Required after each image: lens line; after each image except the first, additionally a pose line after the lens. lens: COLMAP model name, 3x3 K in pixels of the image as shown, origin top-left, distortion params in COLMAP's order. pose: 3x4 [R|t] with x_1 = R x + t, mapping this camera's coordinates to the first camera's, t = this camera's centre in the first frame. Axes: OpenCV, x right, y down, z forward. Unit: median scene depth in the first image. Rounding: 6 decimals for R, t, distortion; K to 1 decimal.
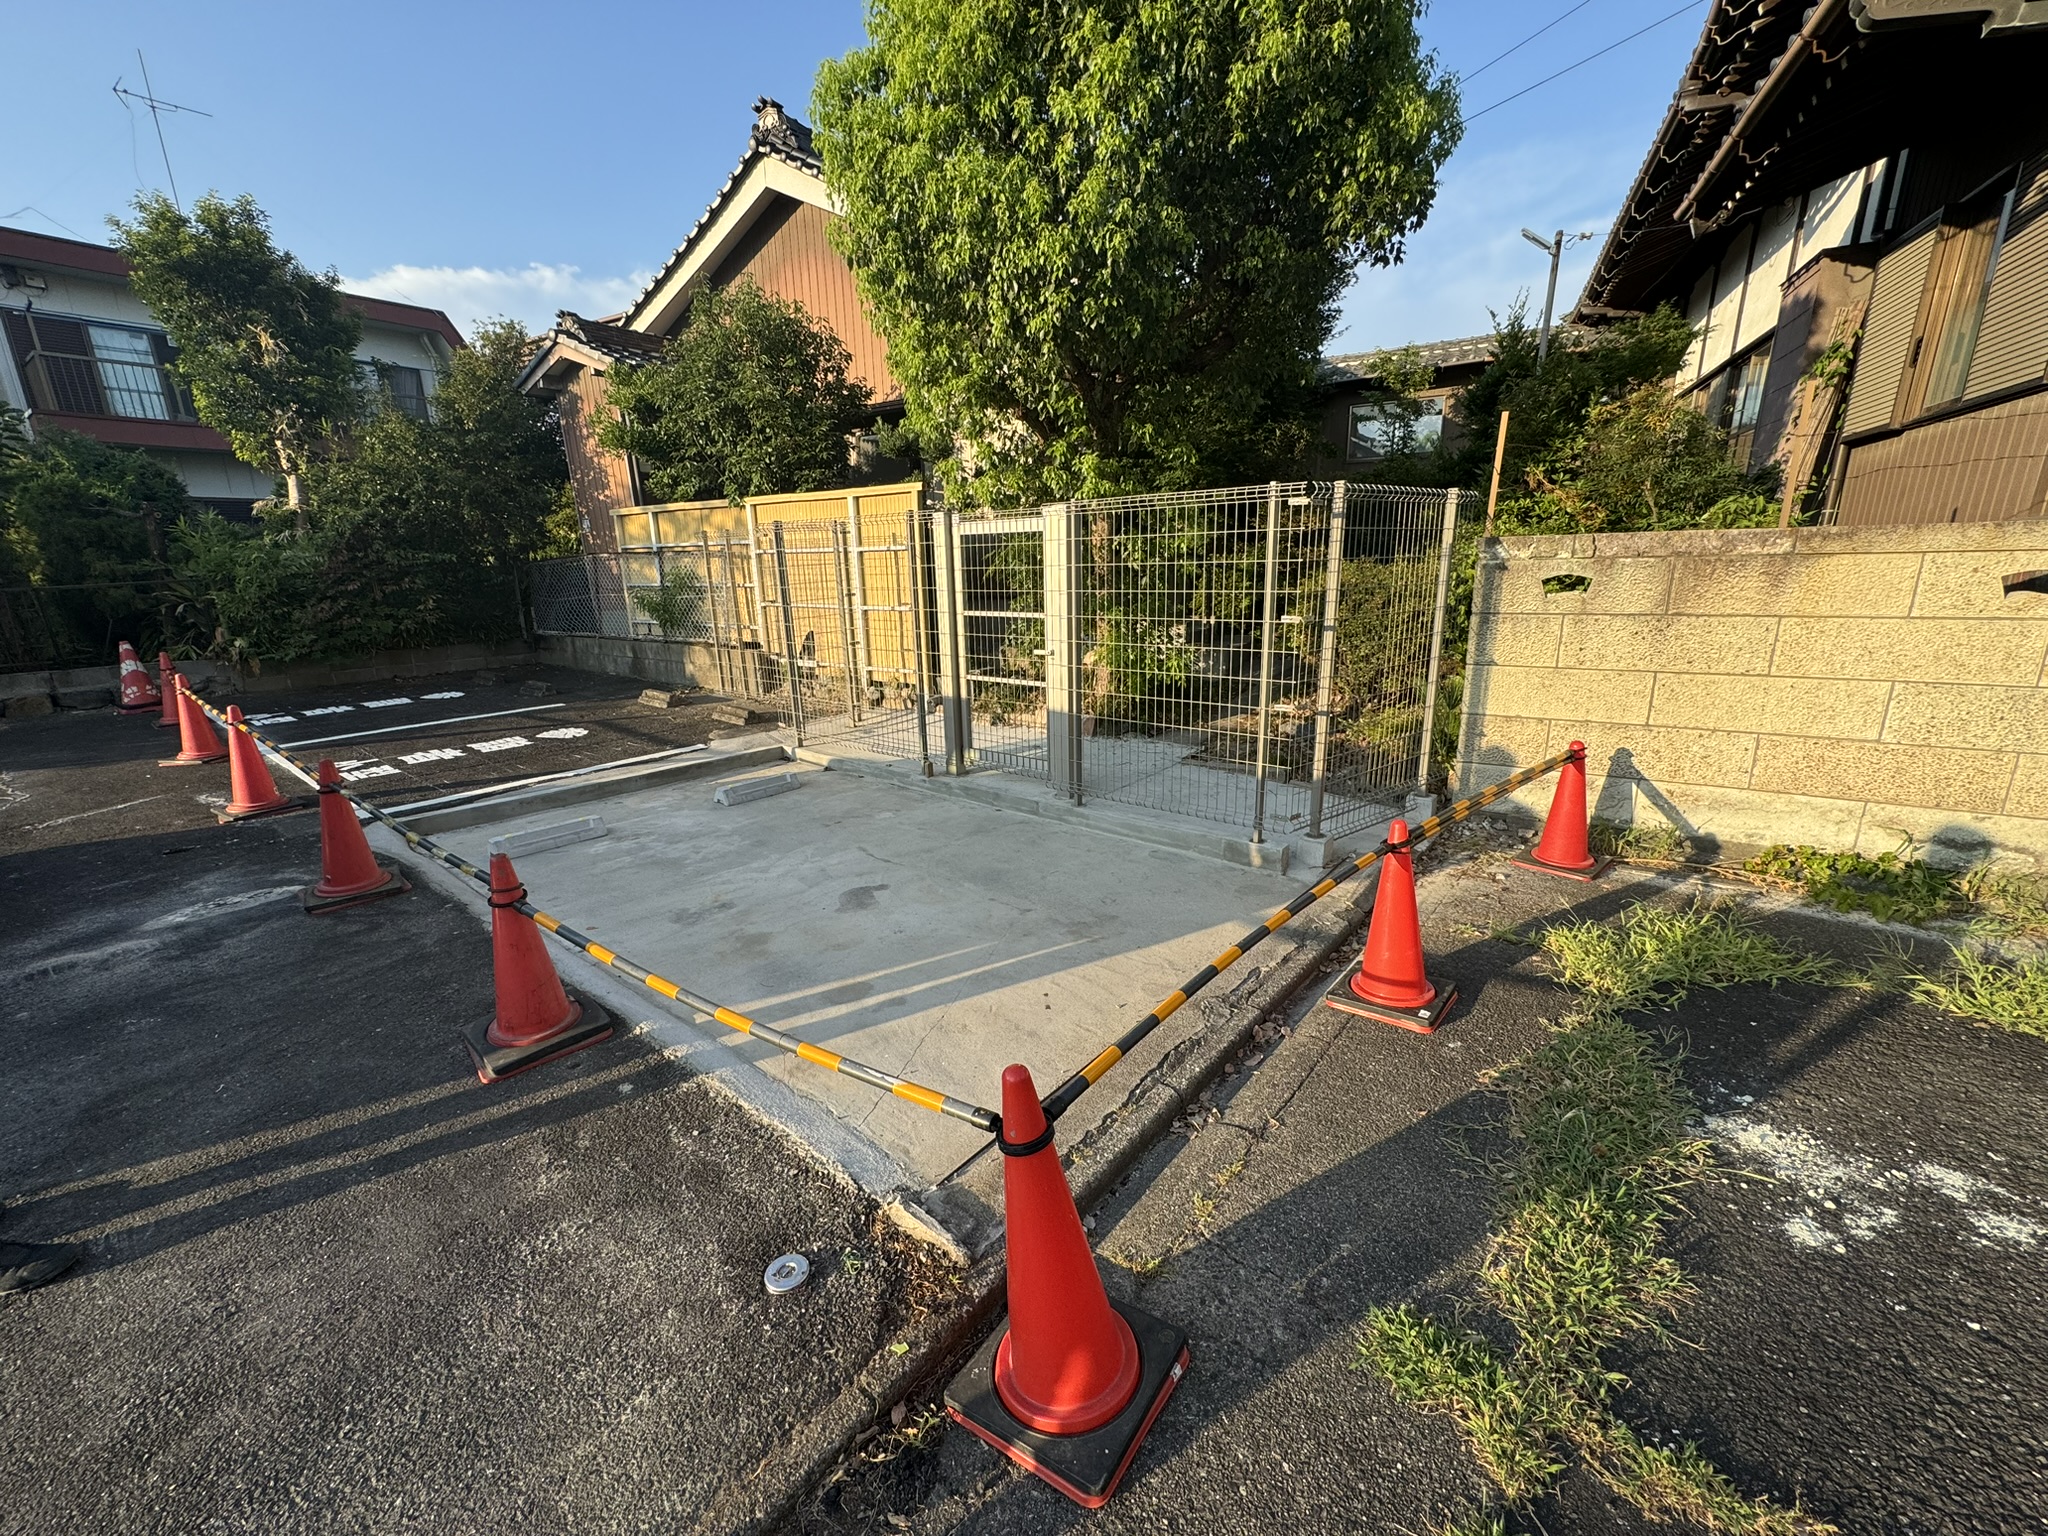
lens RADIAL K [[830.8, 0, 1024.0], [0, 830.8, 768.0], [0, 0, 1]] dist [-0.000042, -0.000265]
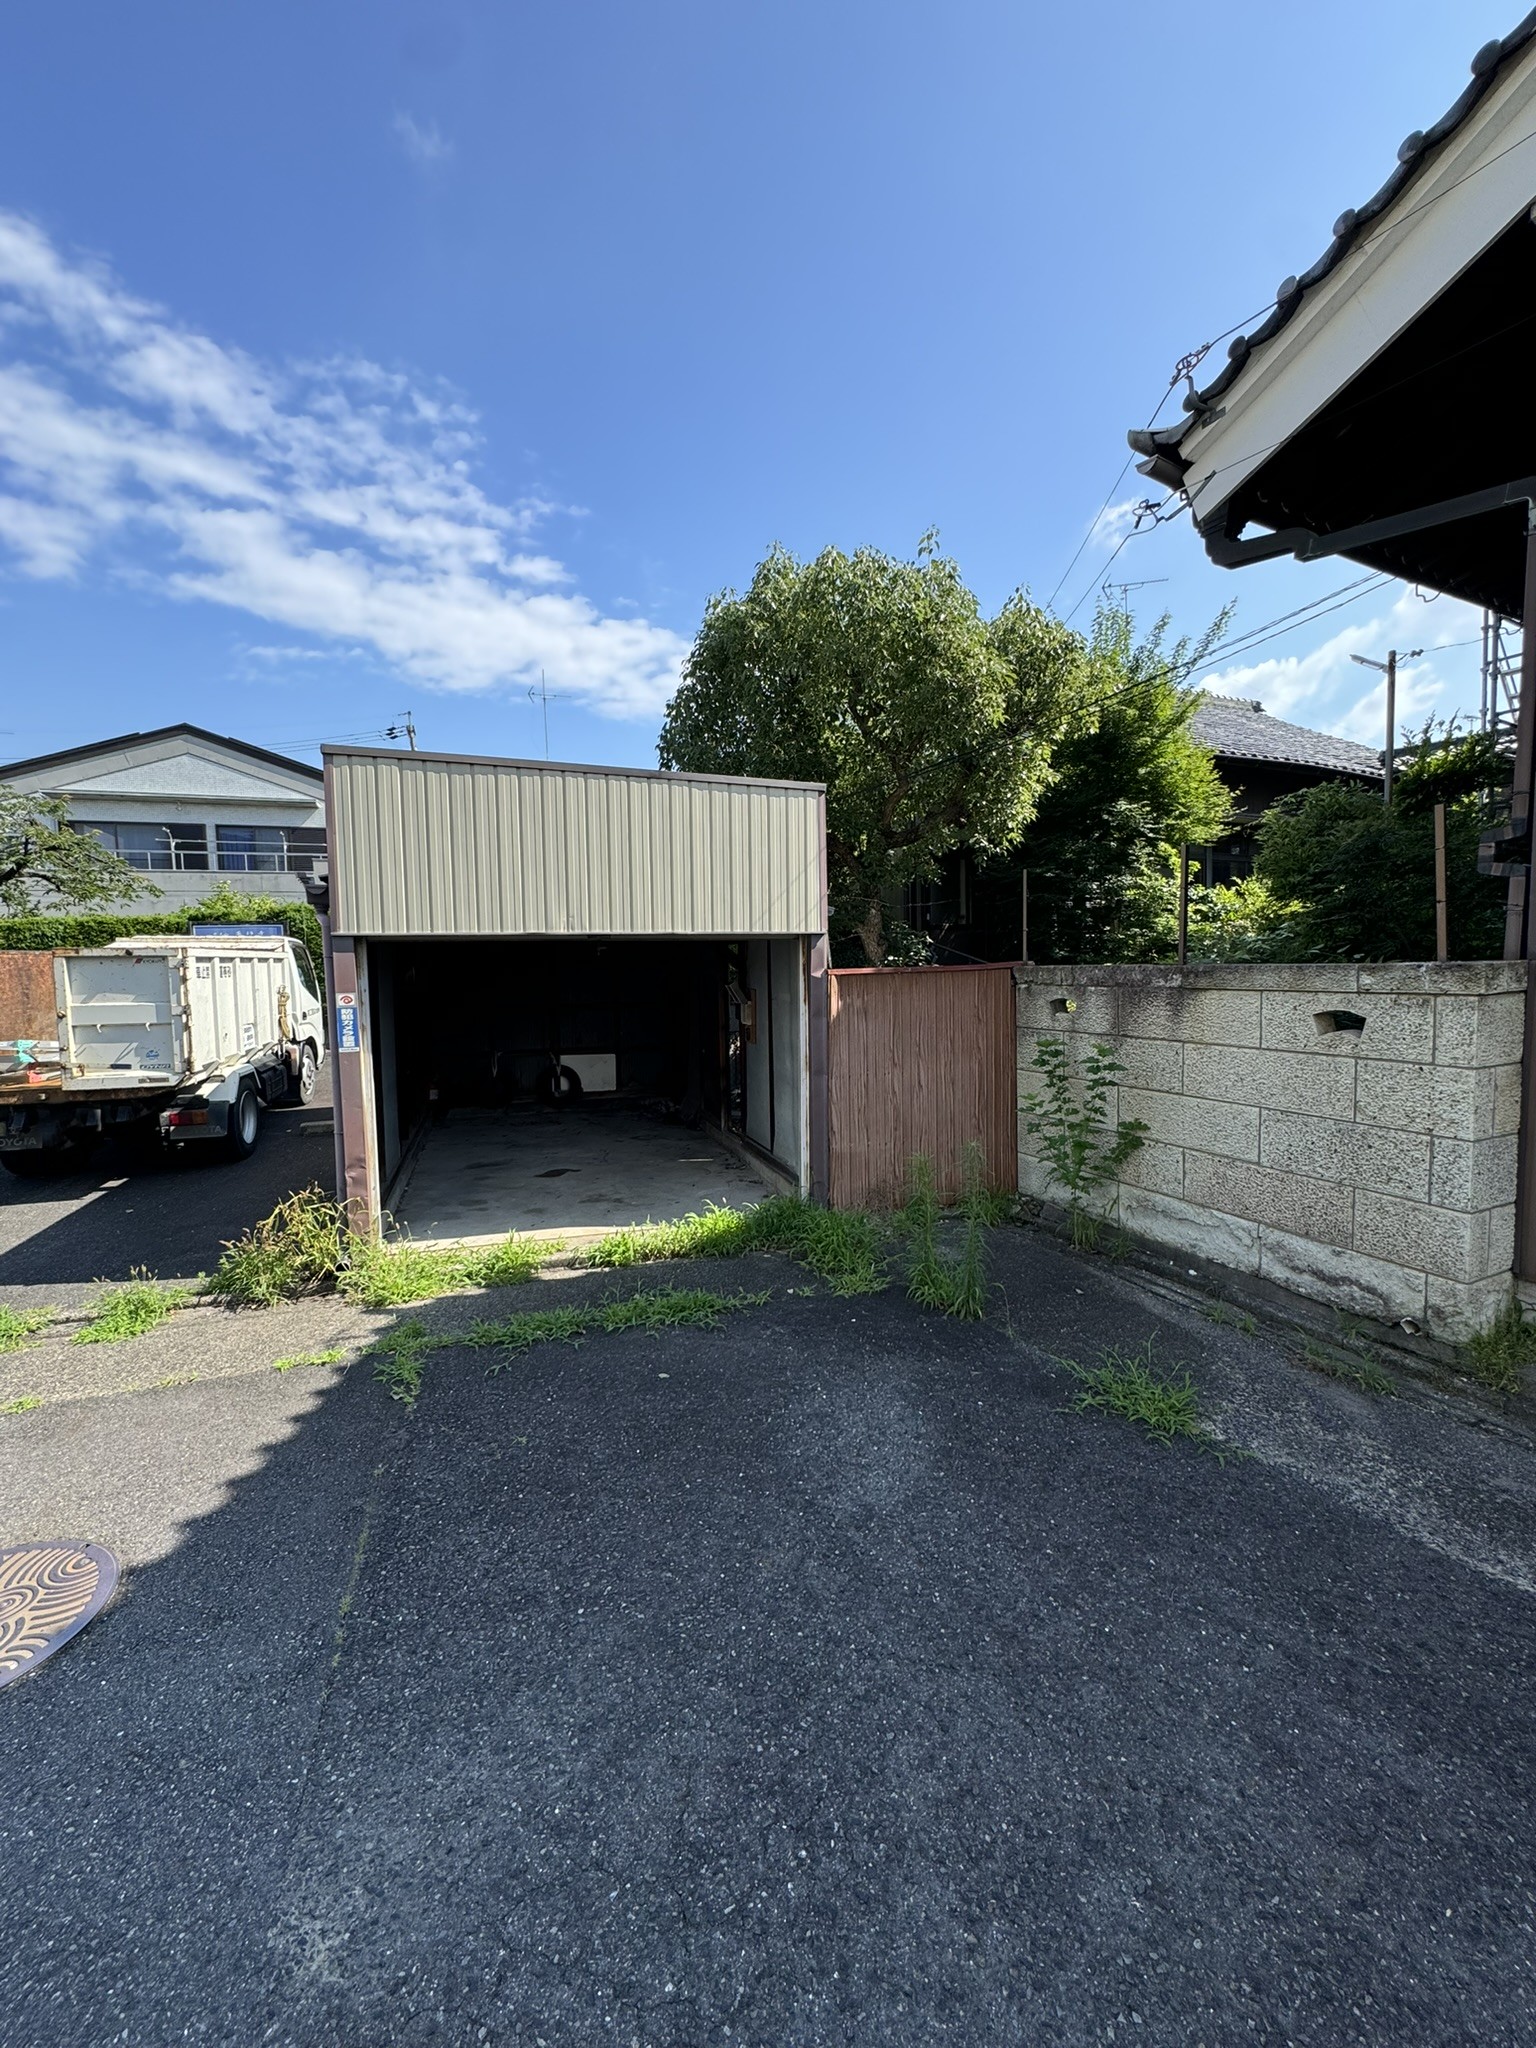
lens RADIAL K [[830.8, 0, 768.0], [0, 830.8, 1024.0], [0, 0, 1]] dist [-0.000042, -0.000265]
pose [[0.840579, 0.049083, -0.539461, 0.823226], [-0.133158, 0.984051, -0.117951, 0.000402], [0.525067, 0.170981, 0.833708, -0.183146]]
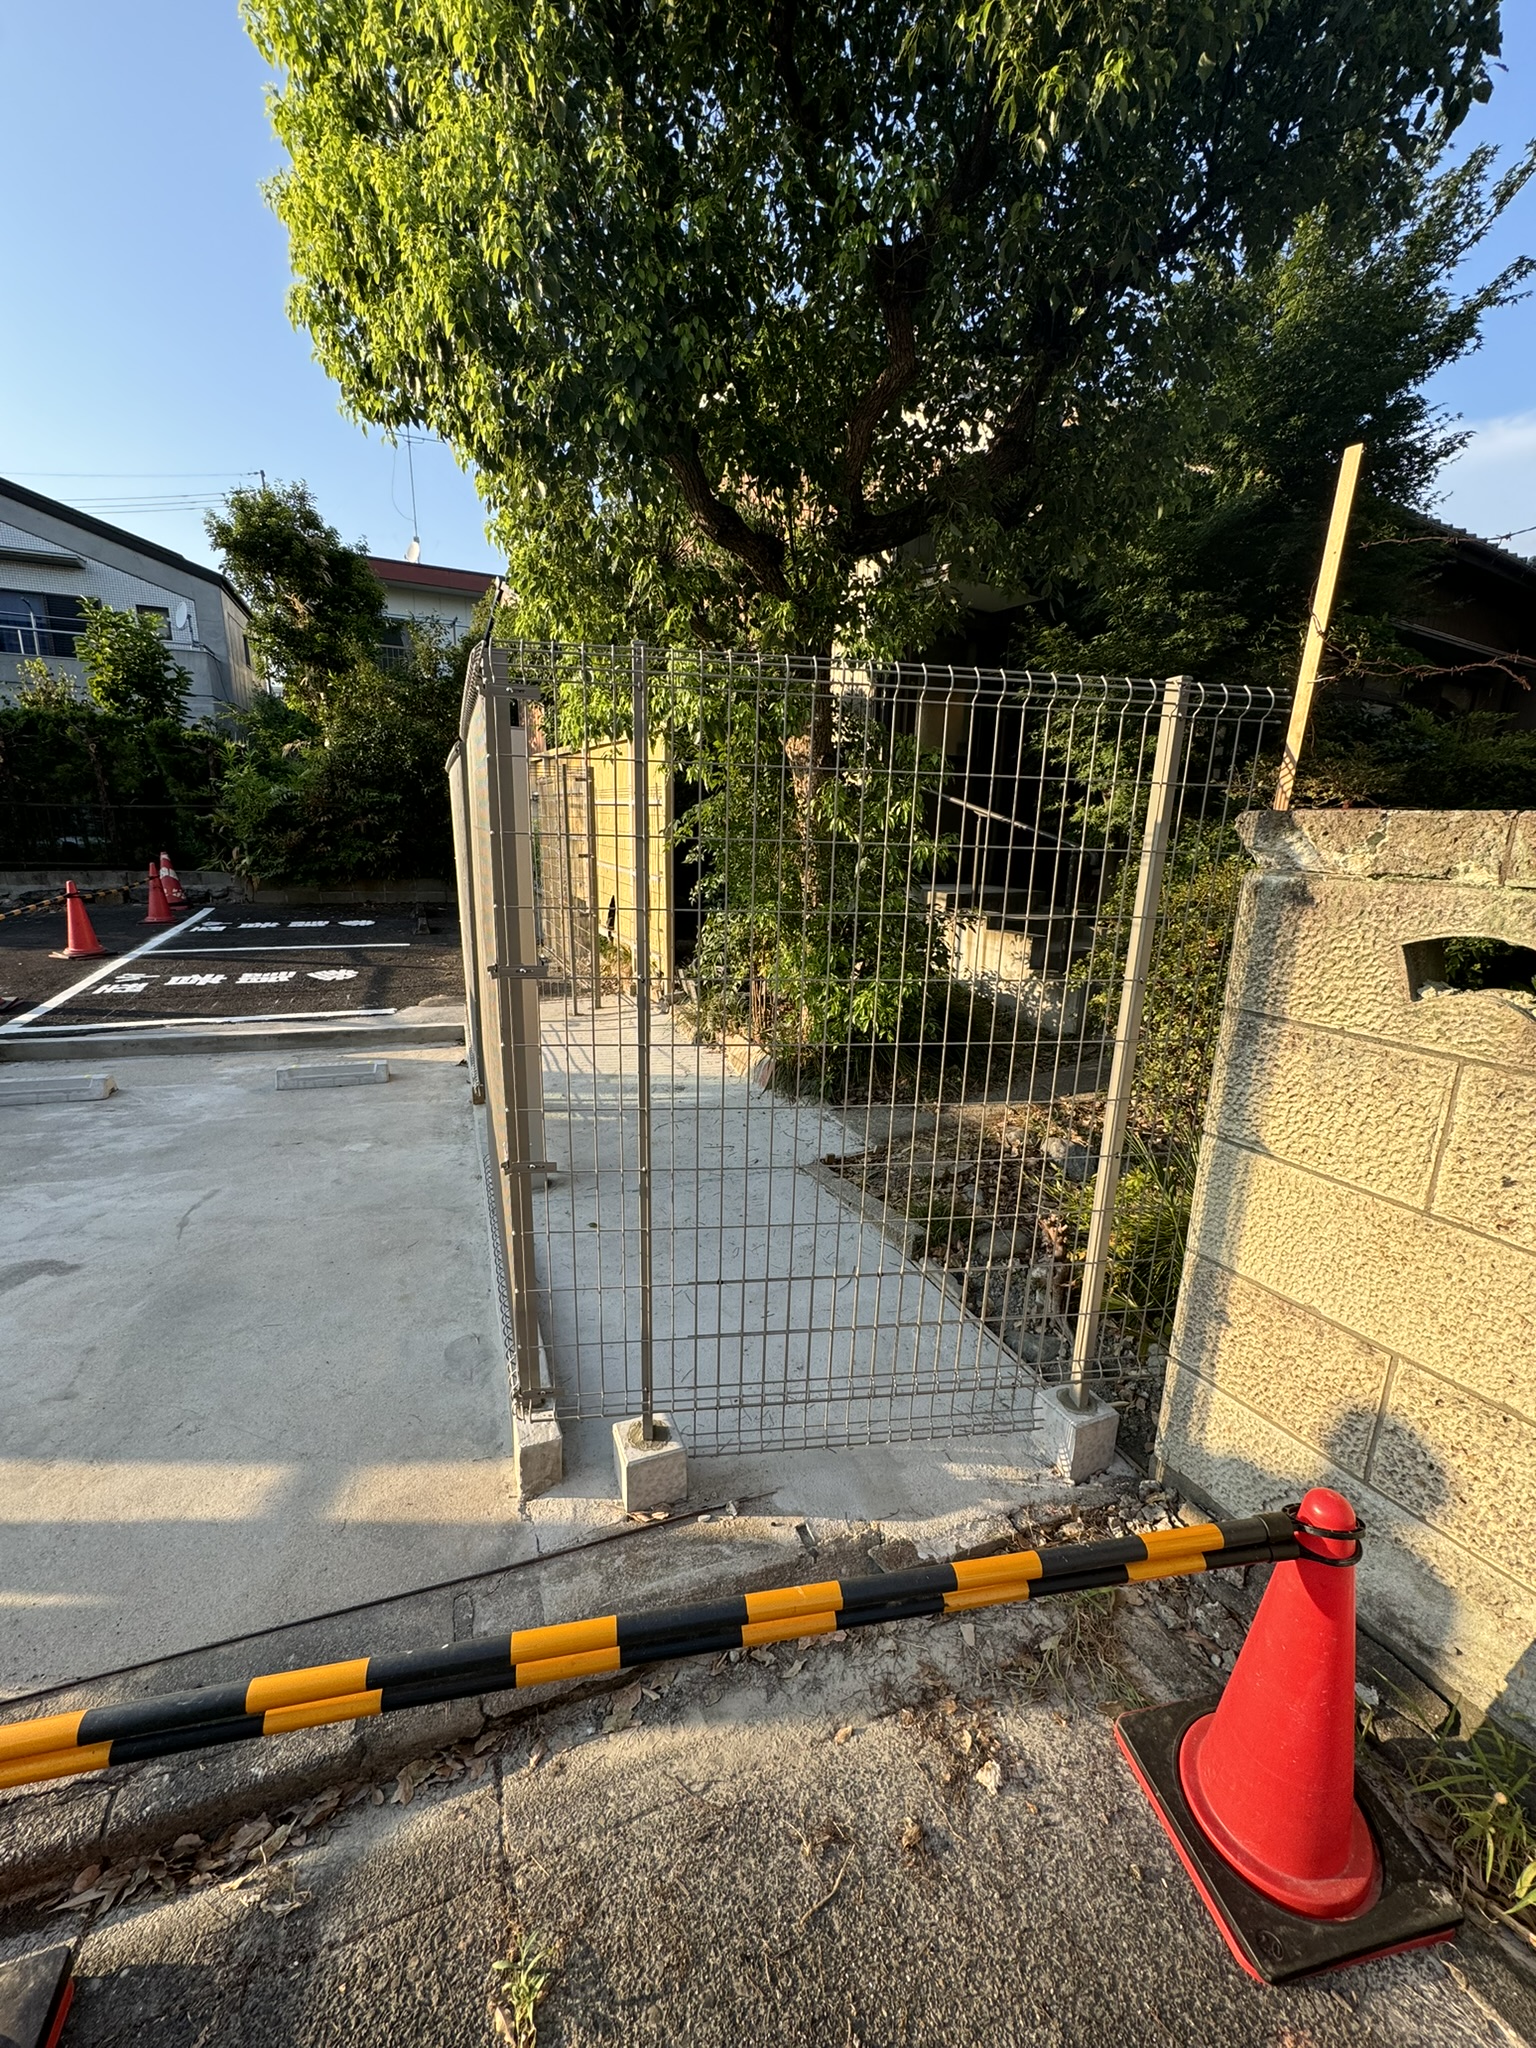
lens RADIAL K [[830.8, 0, 768.0], [0, 830.8, 1024.0], [0, 0, 1]] dist [-0.000042, -0.000265]
pose [[0.865964, 0.166373, -0.471621, 0.499026], [-0.171422, 0.984658, 0.032602, -0.143751], [0.469810, 0.052614, 0.881198, 0.521992]]
